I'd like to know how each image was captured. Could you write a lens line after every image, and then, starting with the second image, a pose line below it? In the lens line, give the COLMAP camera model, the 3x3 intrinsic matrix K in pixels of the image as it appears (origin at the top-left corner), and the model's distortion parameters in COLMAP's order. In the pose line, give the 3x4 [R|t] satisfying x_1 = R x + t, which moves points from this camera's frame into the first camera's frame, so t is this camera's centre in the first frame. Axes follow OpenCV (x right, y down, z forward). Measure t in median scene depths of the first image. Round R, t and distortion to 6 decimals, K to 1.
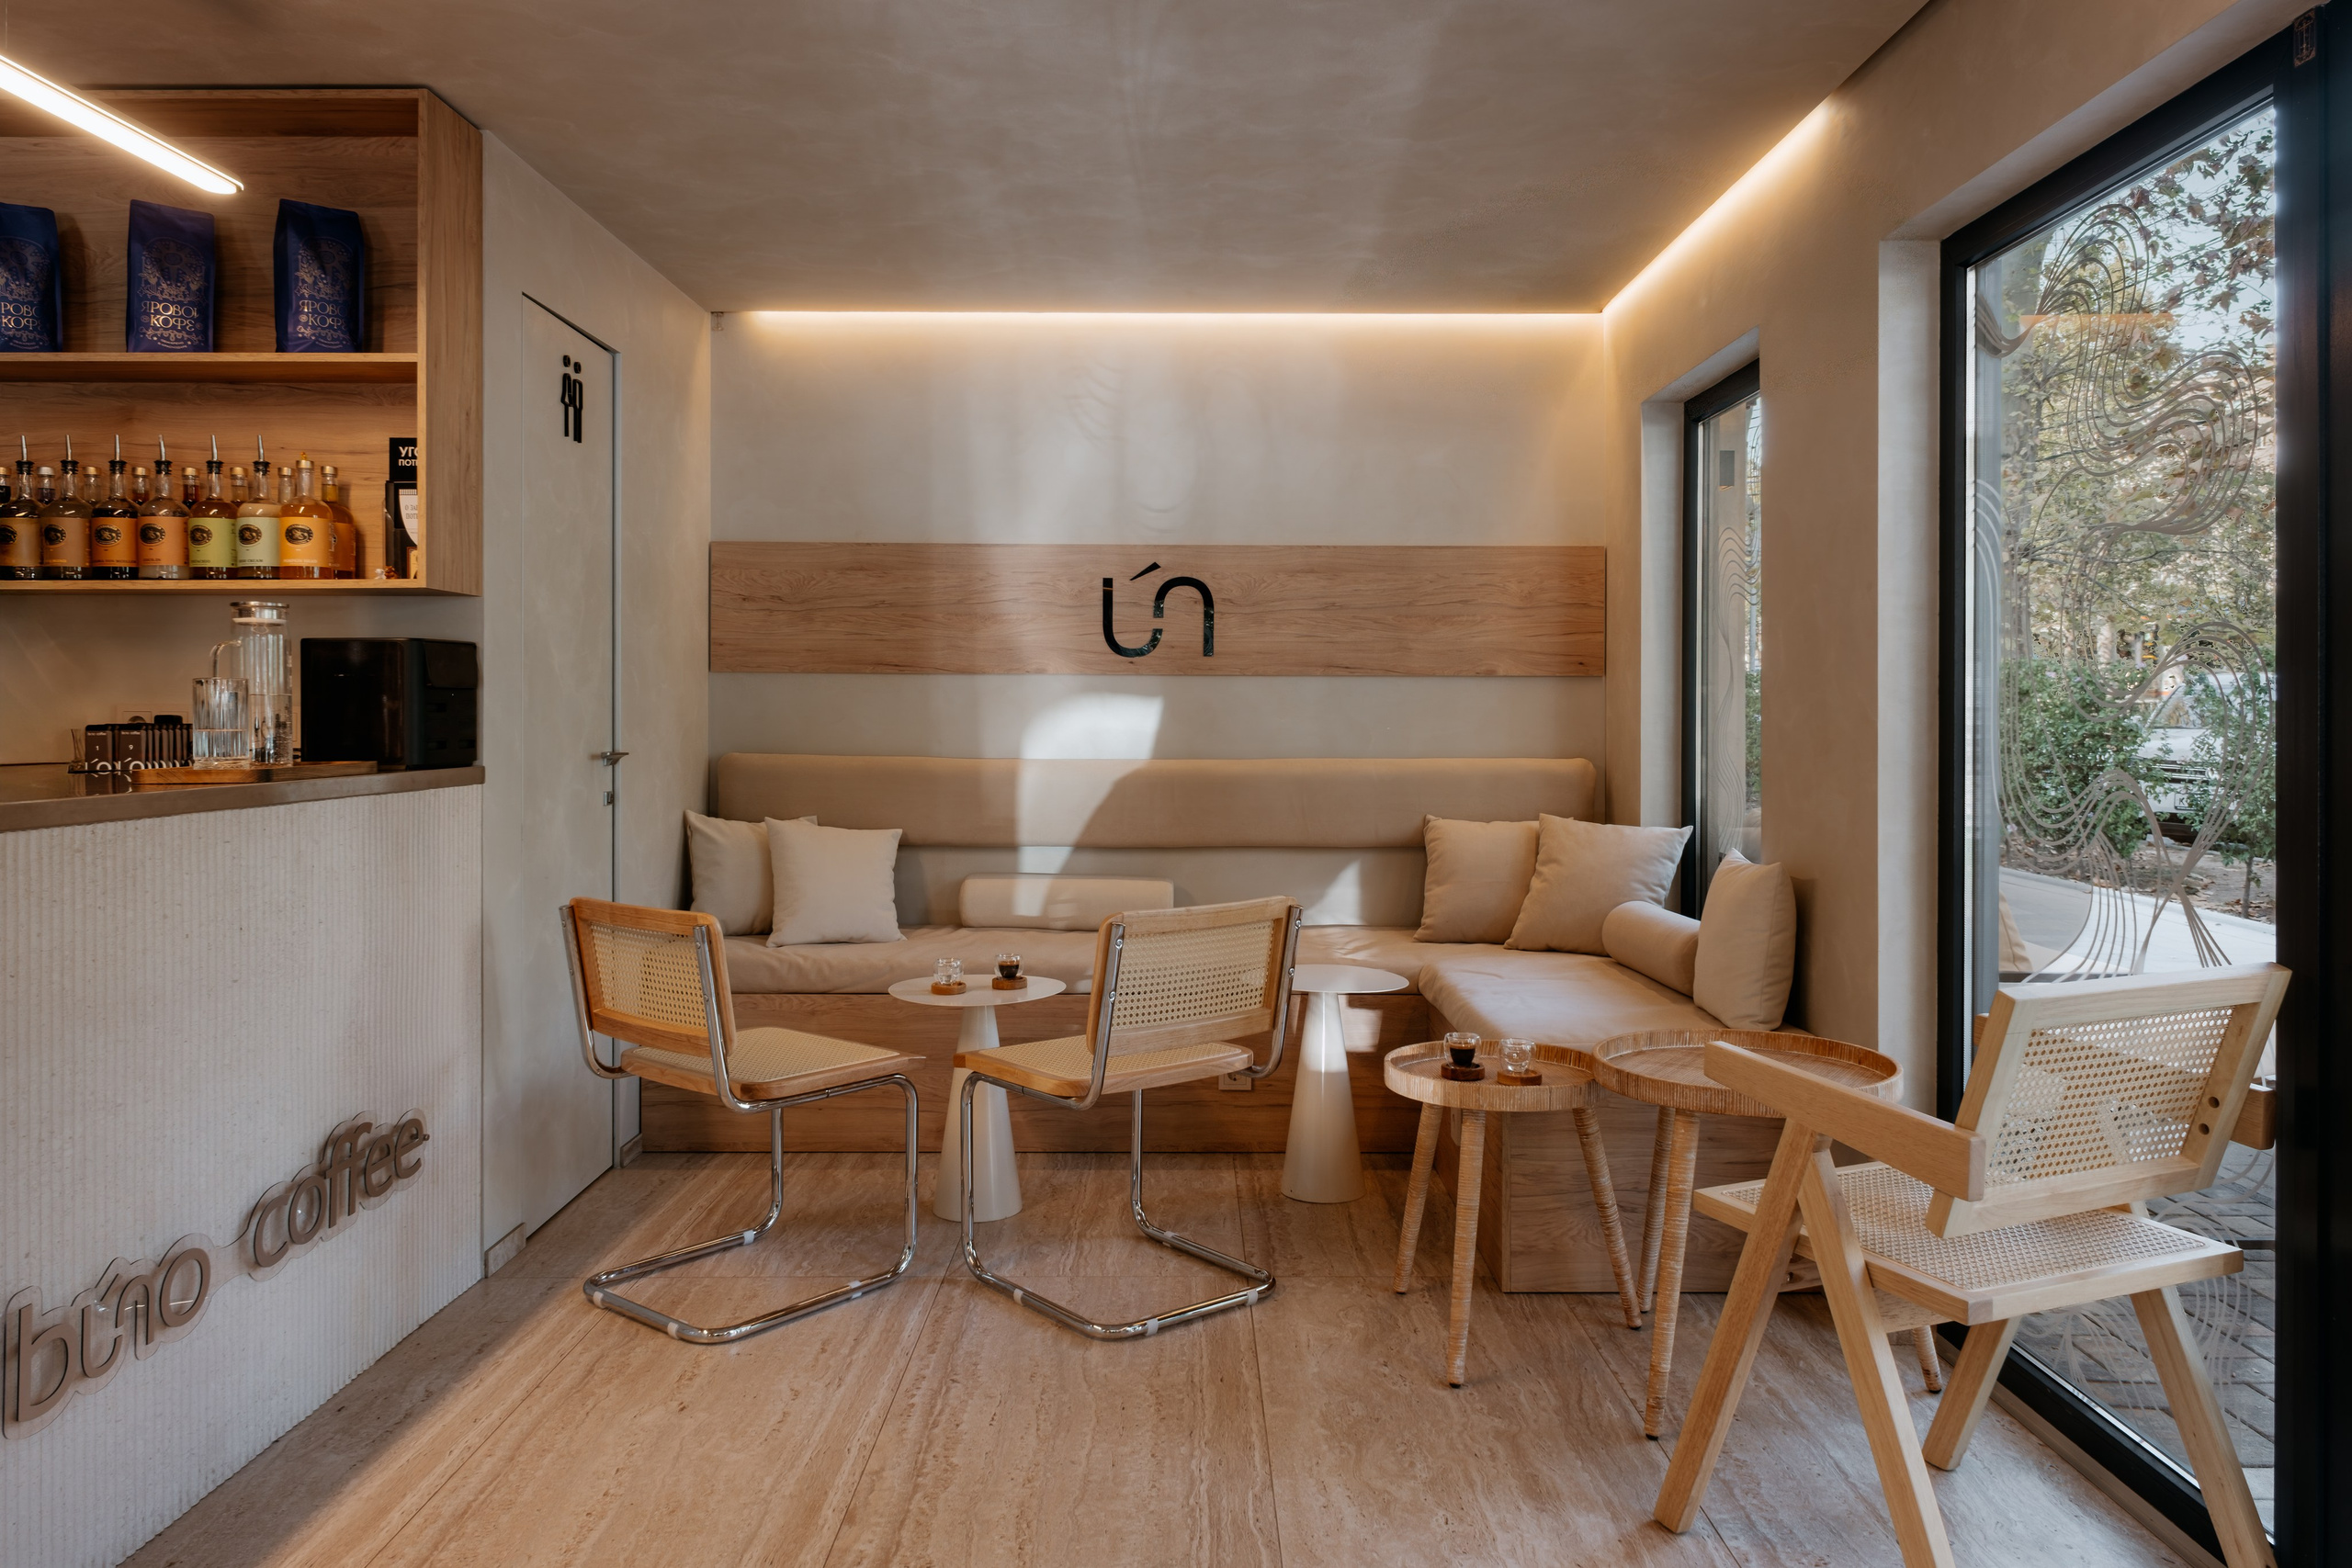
lens RADIAL K [[1615.6, 0, 1171.7], [0, 1615.6, 722.6], [0, 0, 1]] dist [0.004867, -0.000797]
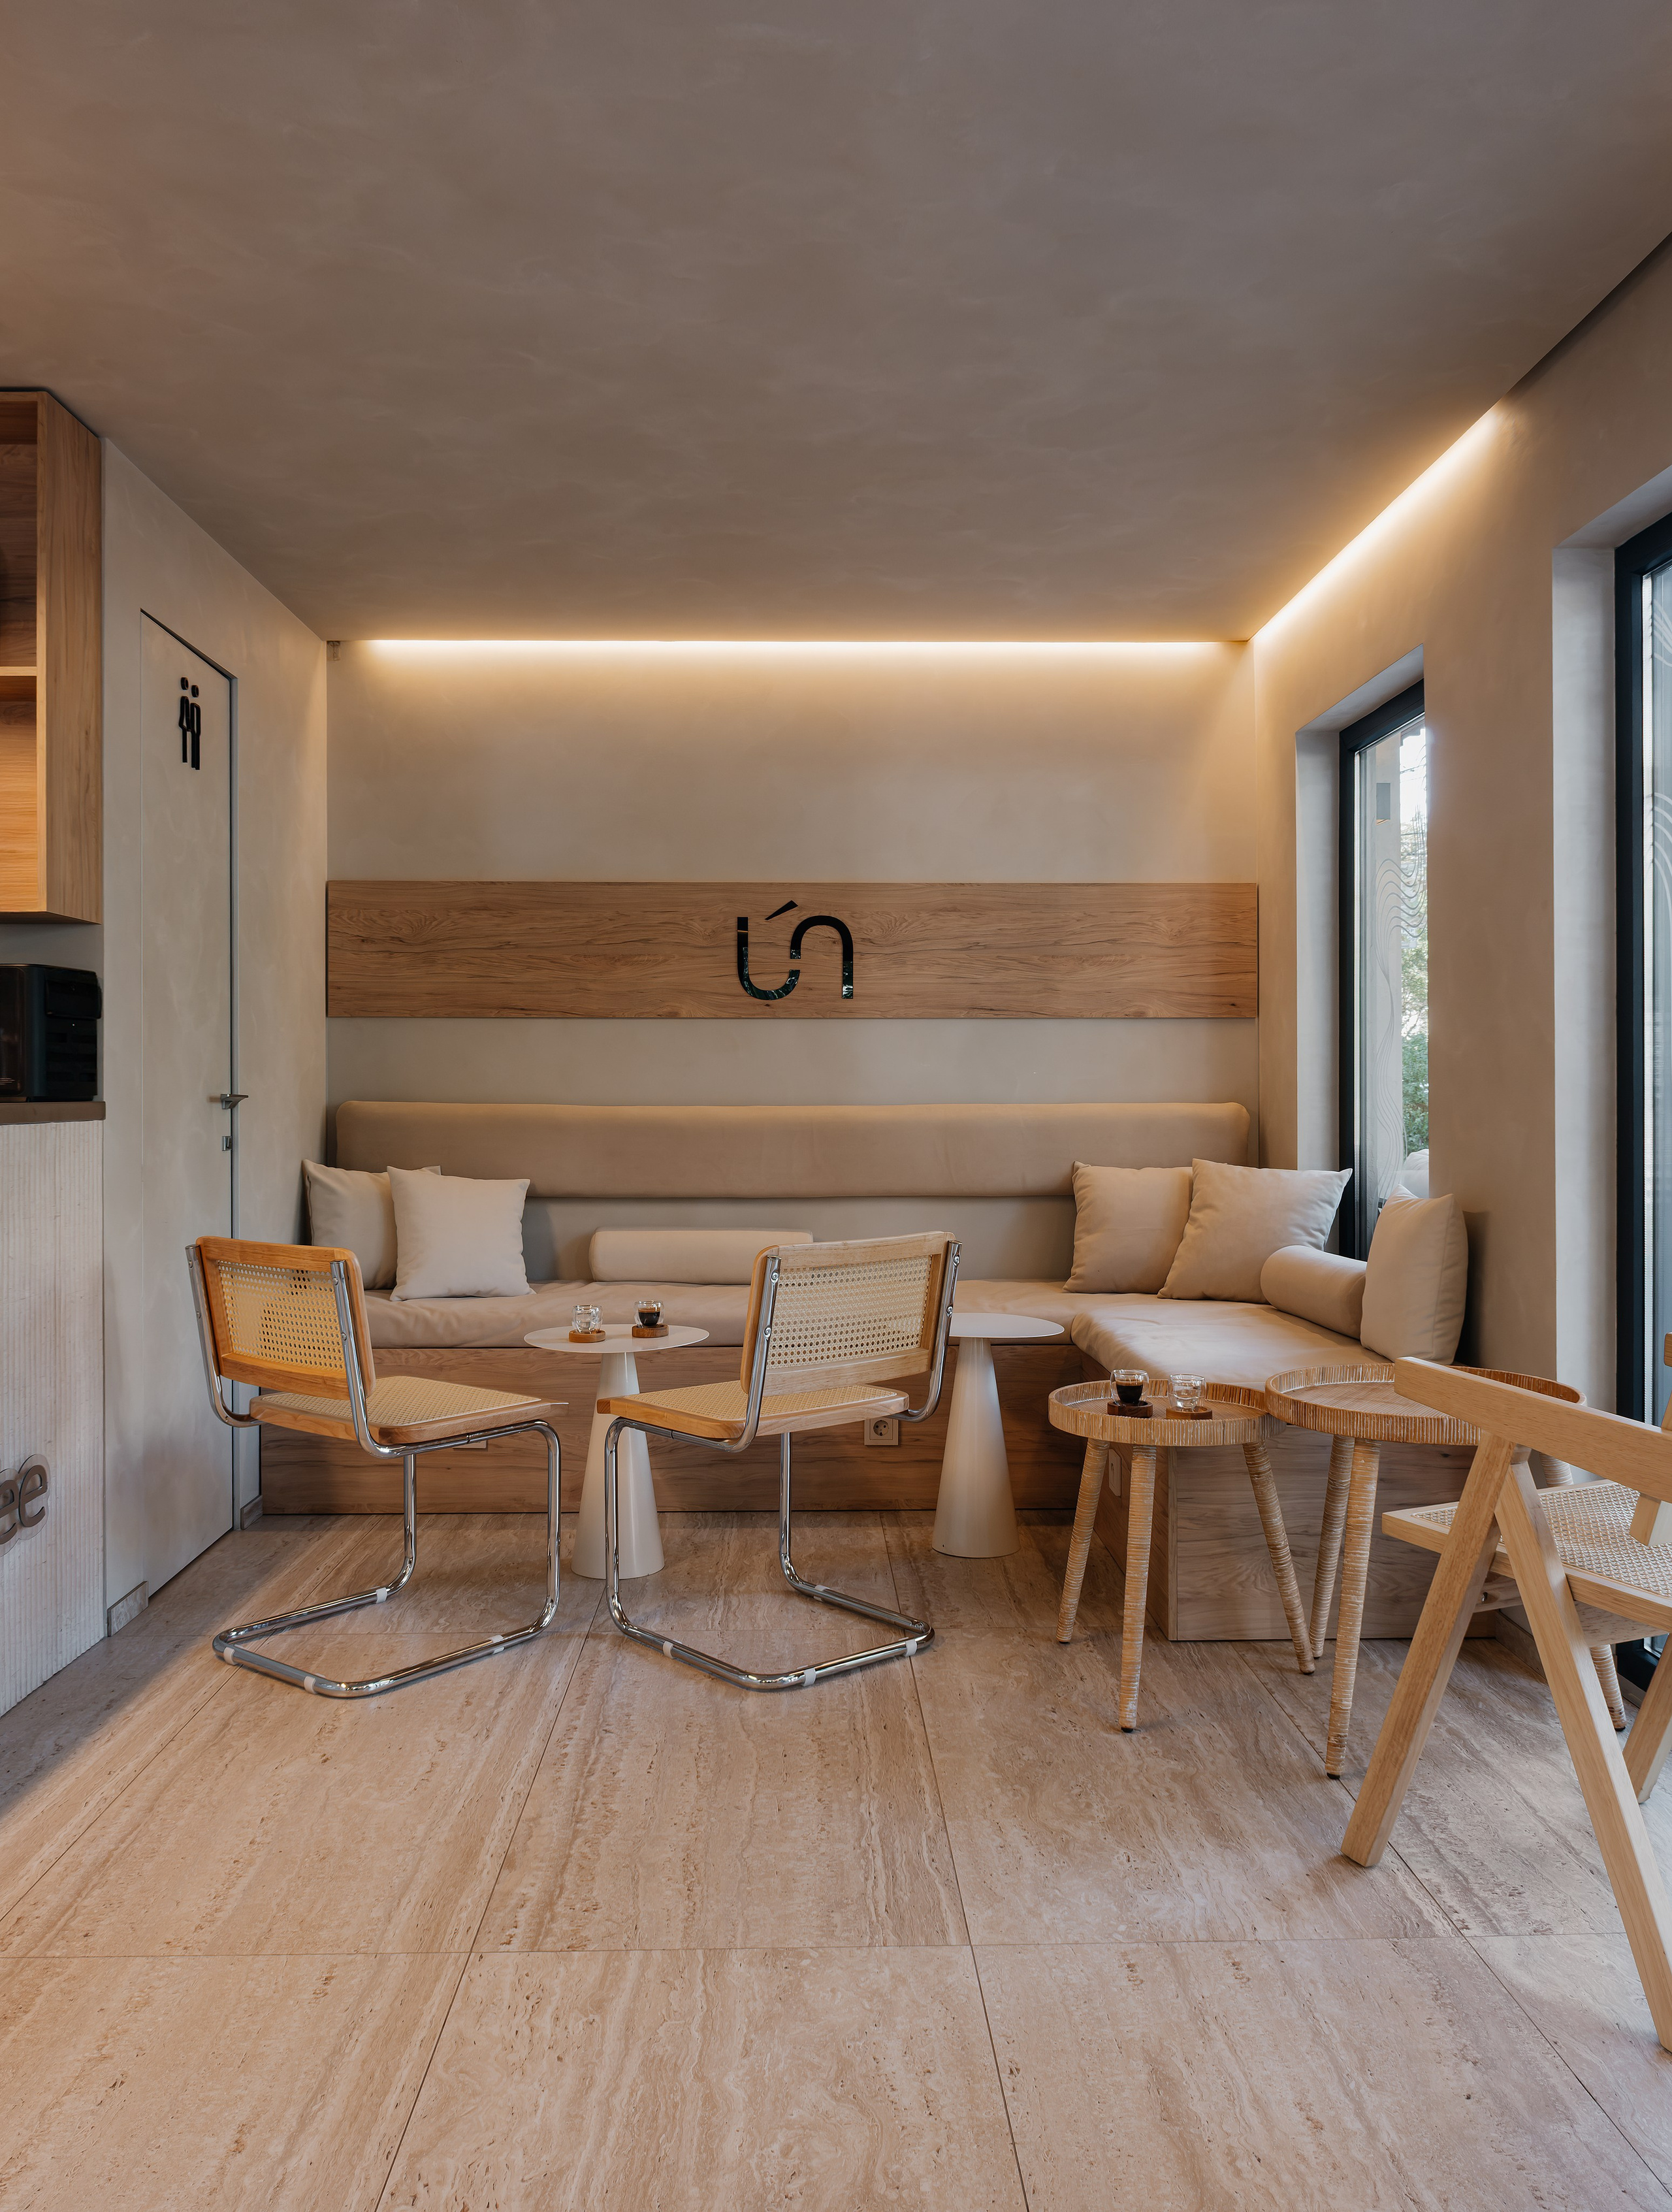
lens RADIAL K [[1683.4, 0, 807.8], [0, 1683.4, 1096.8], [0, 0, 1]] dist [-0.008331, 0.001831]
pose [[0.999864, -0.004542, 0.015866, -0.026117], [0.004576, 0.999987, -0.002146, 0.029542], [-0.015856, 0.002218, 0.999872, -0.000799]]
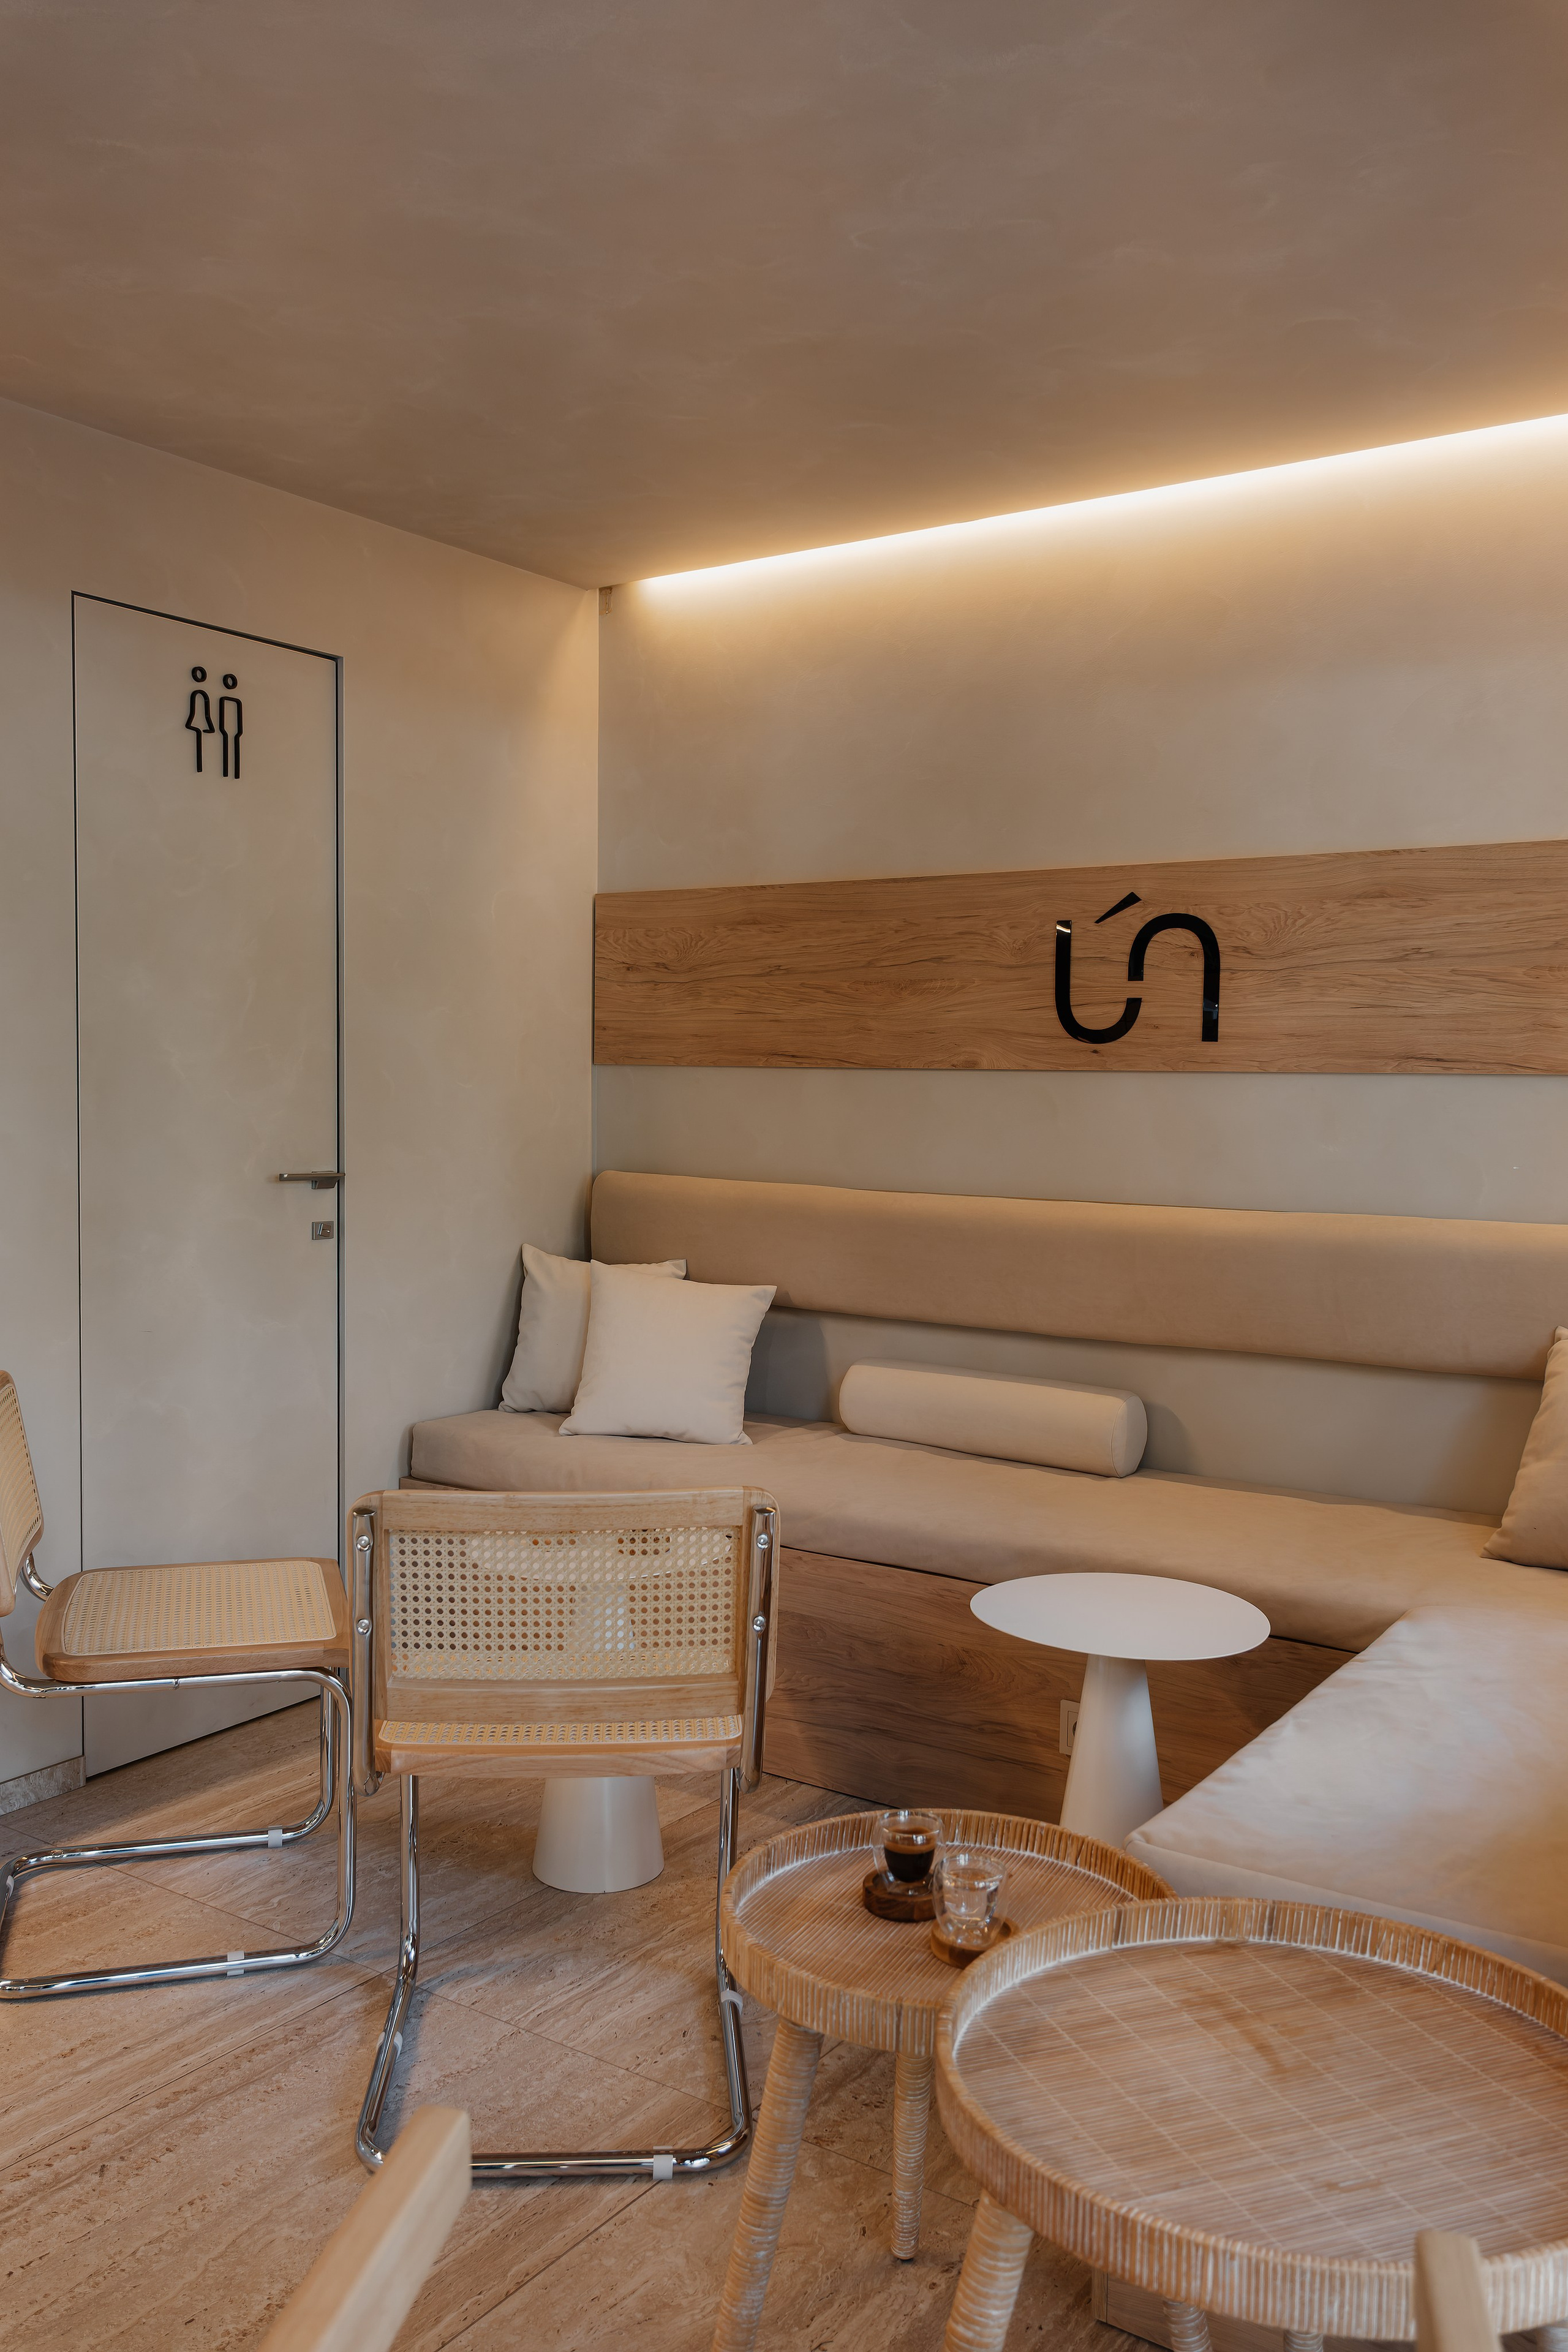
lens RADIAL K [[1874.7, 0, 784.0], [0, 1874.7, 1176.0], [0, 0, 1]] dist [0.006213, -0.004094]
pose [[0.822427, 0.036492, -0.567698, 0.454358], [-0.012809, 0.998875, 0.045650, -0.030978], [0.568726, -0.030272, 0.821970, 0.481747]]
